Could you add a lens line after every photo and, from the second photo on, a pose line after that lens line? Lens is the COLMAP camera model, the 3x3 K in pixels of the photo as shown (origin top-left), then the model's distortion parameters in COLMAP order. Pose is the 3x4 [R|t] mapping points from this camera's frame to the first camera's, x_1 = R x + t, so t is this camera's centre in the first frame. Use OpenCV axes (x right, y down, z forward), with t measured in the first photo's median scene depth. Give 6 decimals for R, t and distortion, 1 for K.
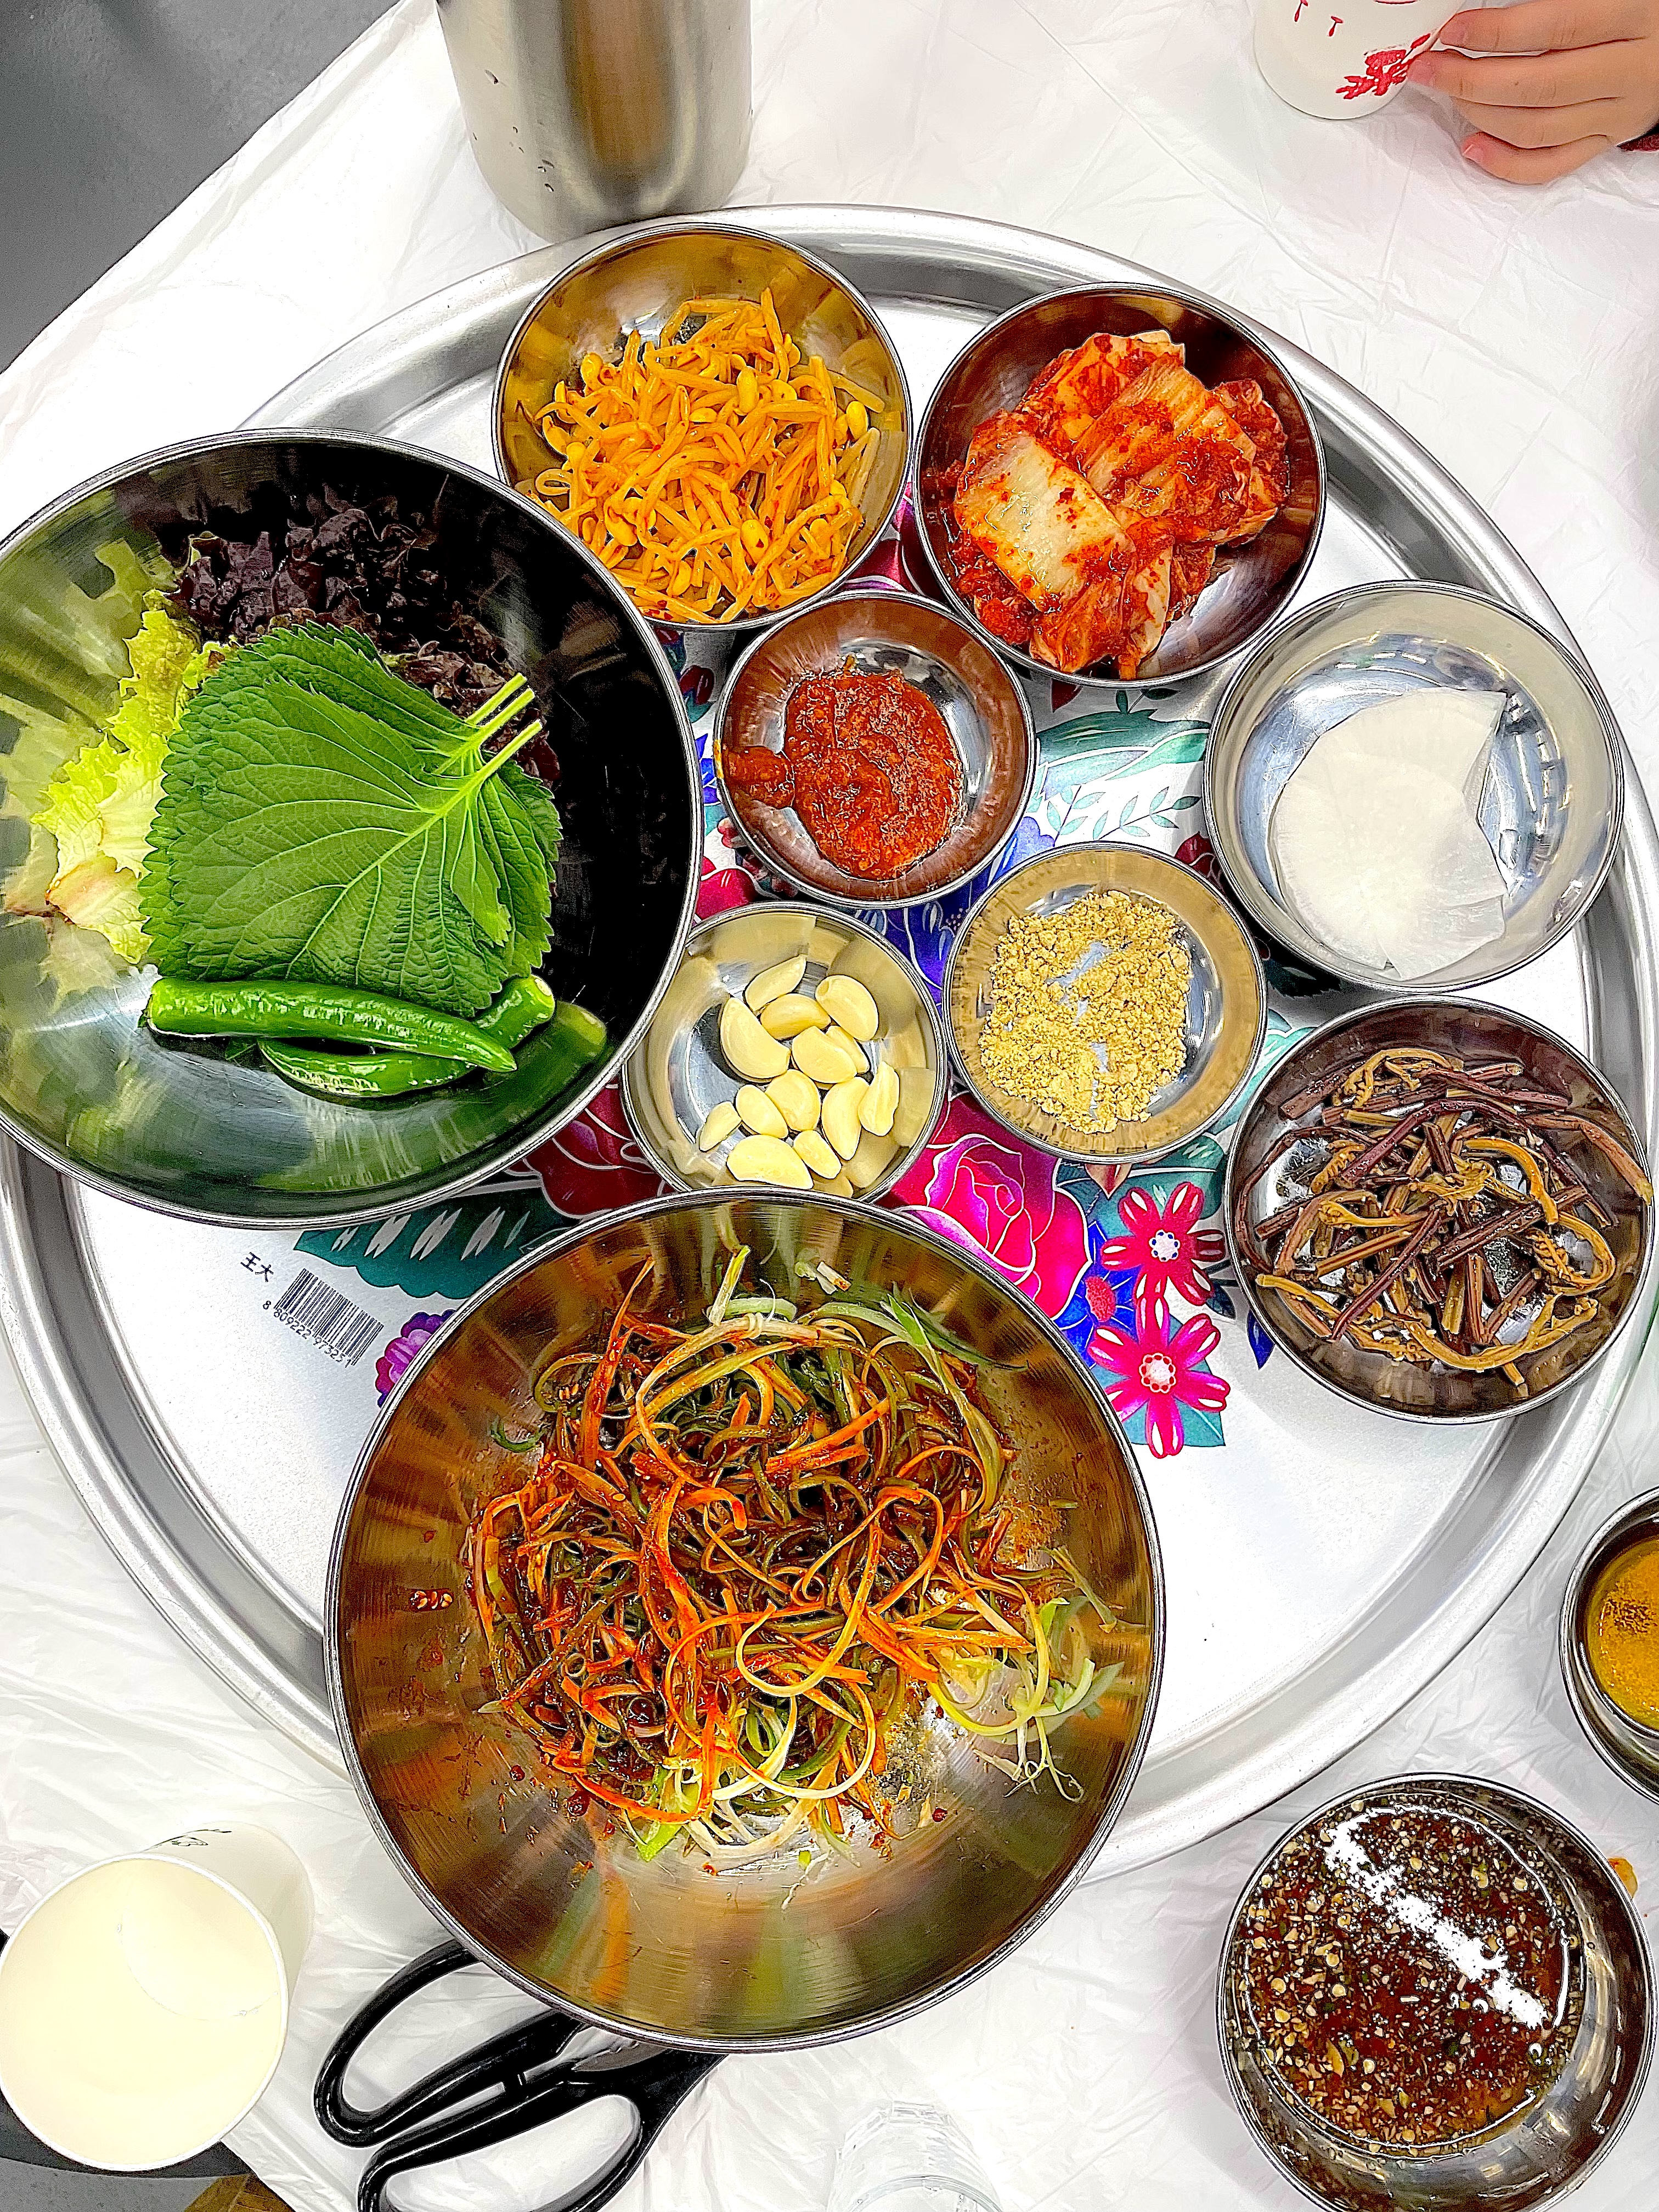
lens RADIAL K [[1715.0, 0, 835.9], [0, 1715.0, 1101.4], [0, 0, 1]] dist [0.064915, -0.085184]
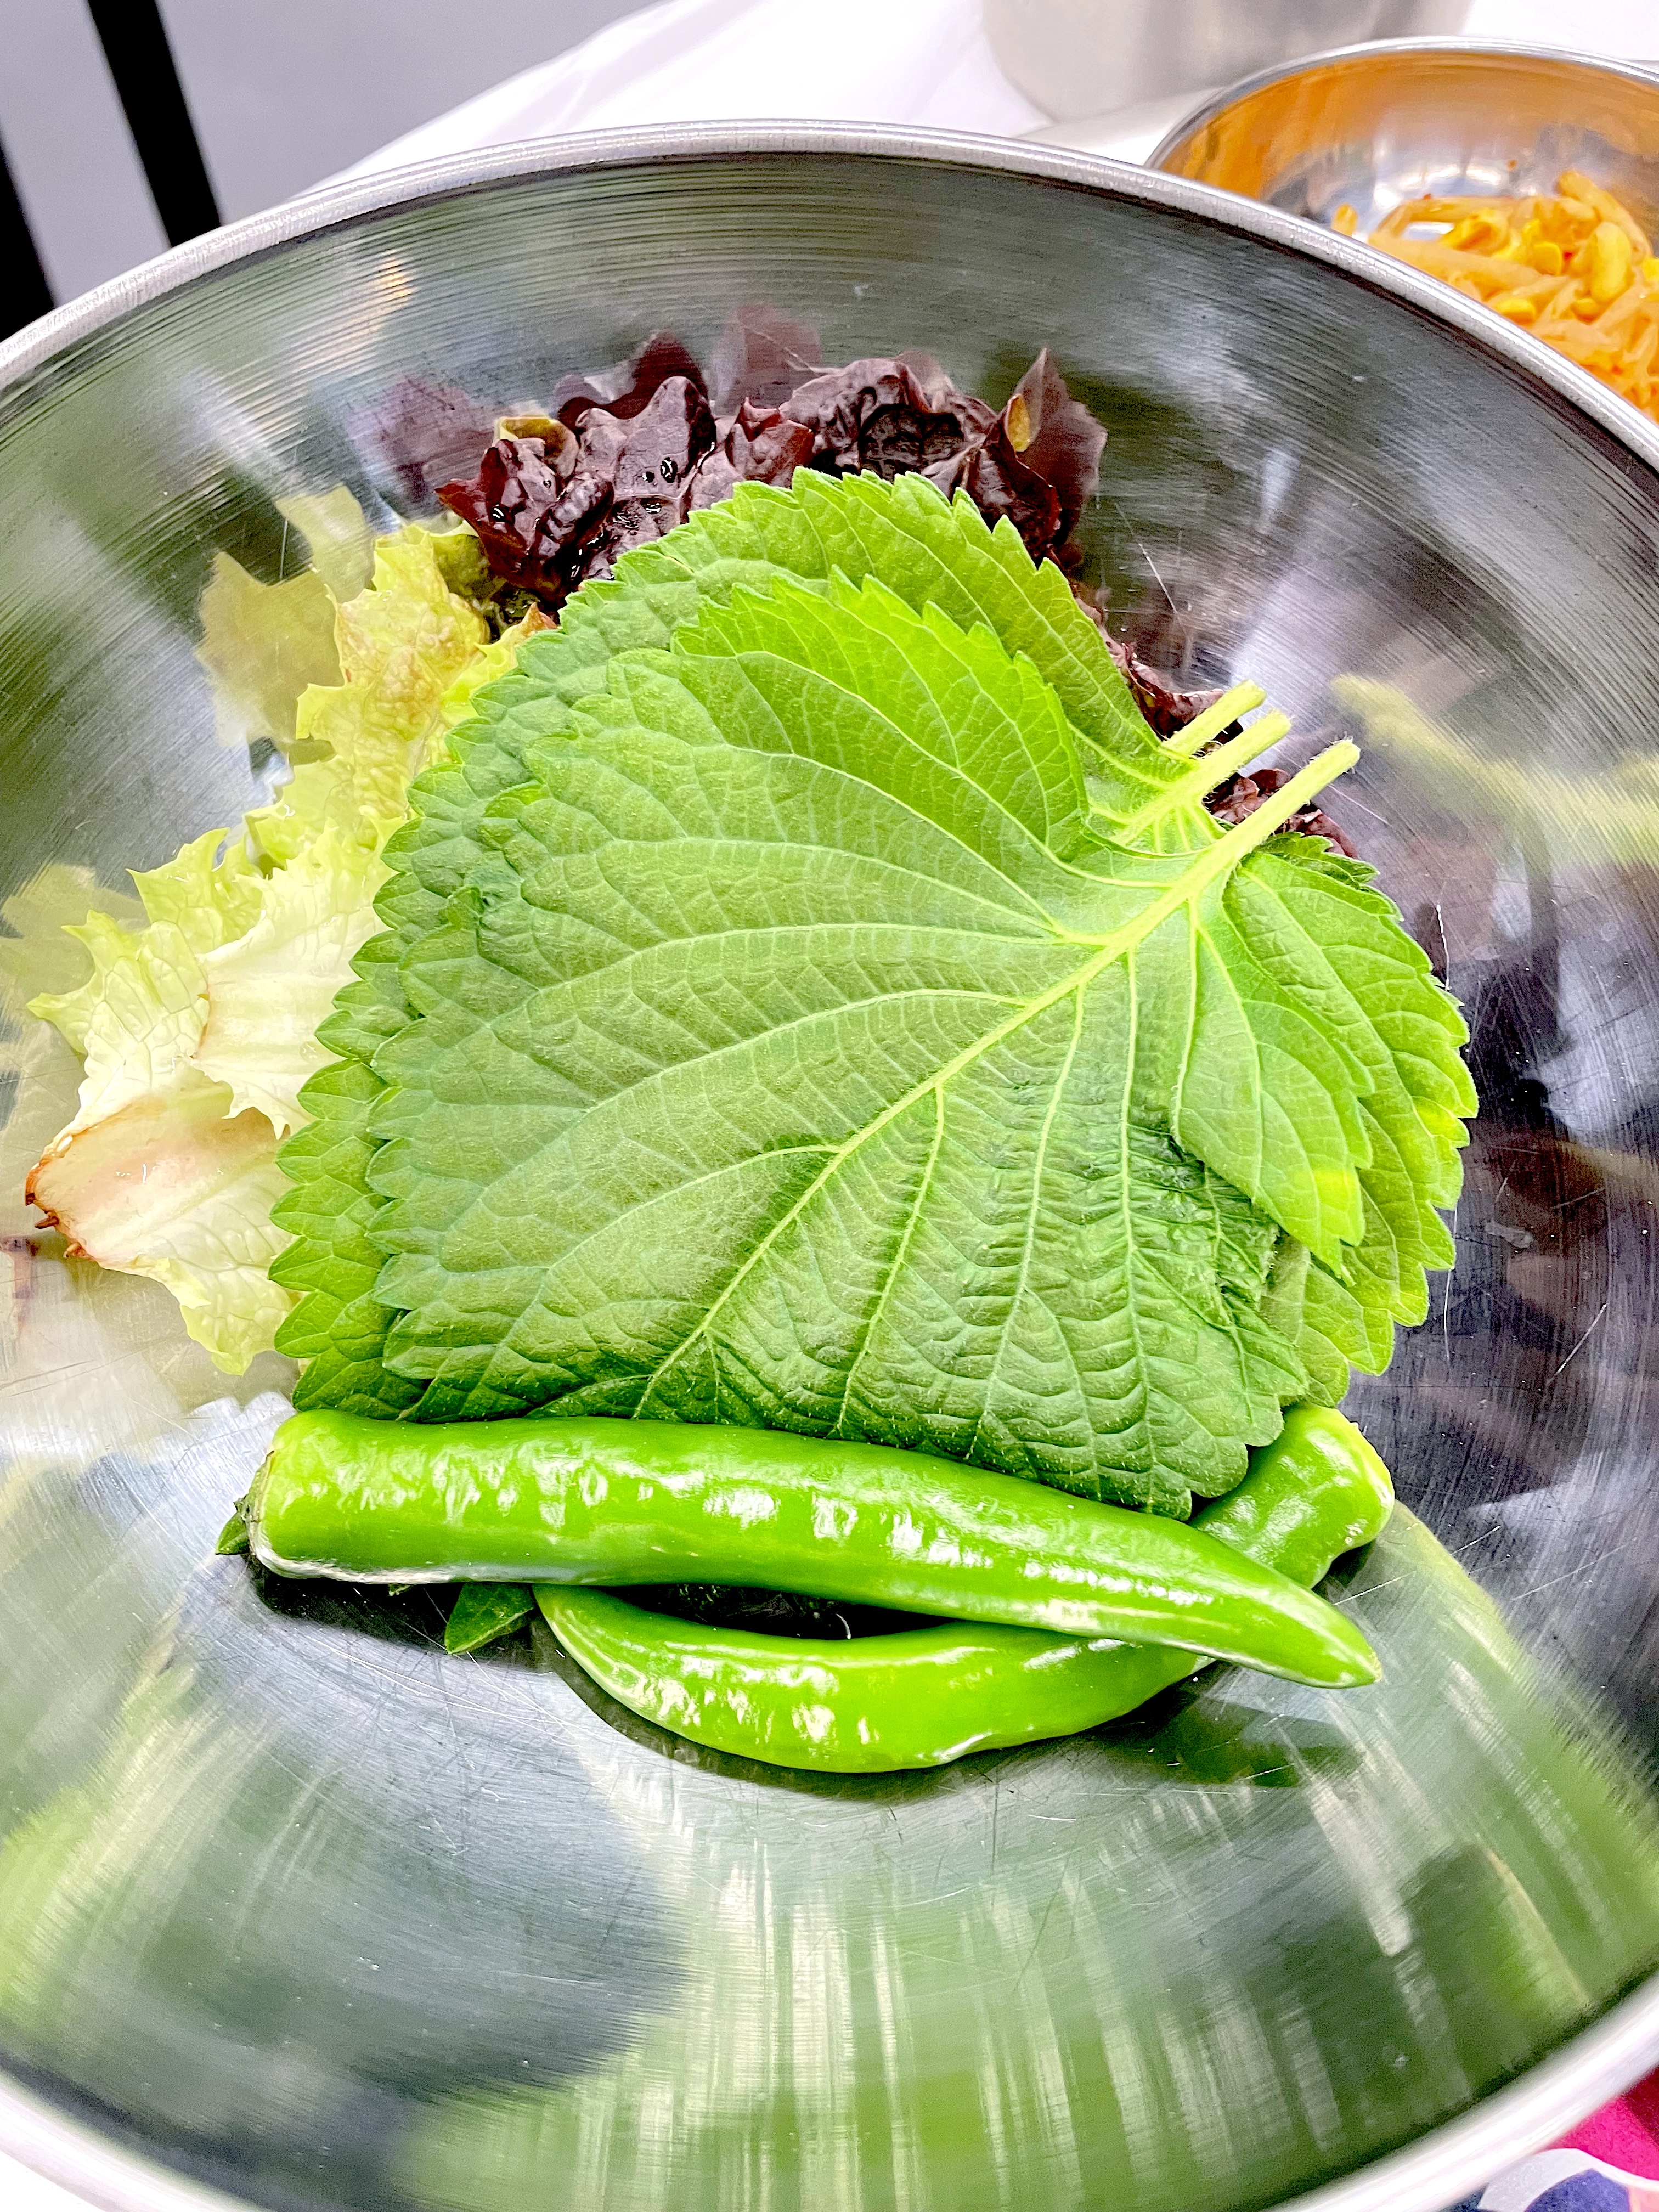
lens RADIAL K [[1715.0, 0, 831.5], [0, 1715.0, 1097.9], [0, 0, 1]] dist [0.064915, -0.085184]
pose [[0.999970, 0.003986, -0.006577, -0.296406], [-0.006147, 0.928196, -0.372042, 0.002094], [0.004621, 0.372071, 0.928193, 0.683879]]
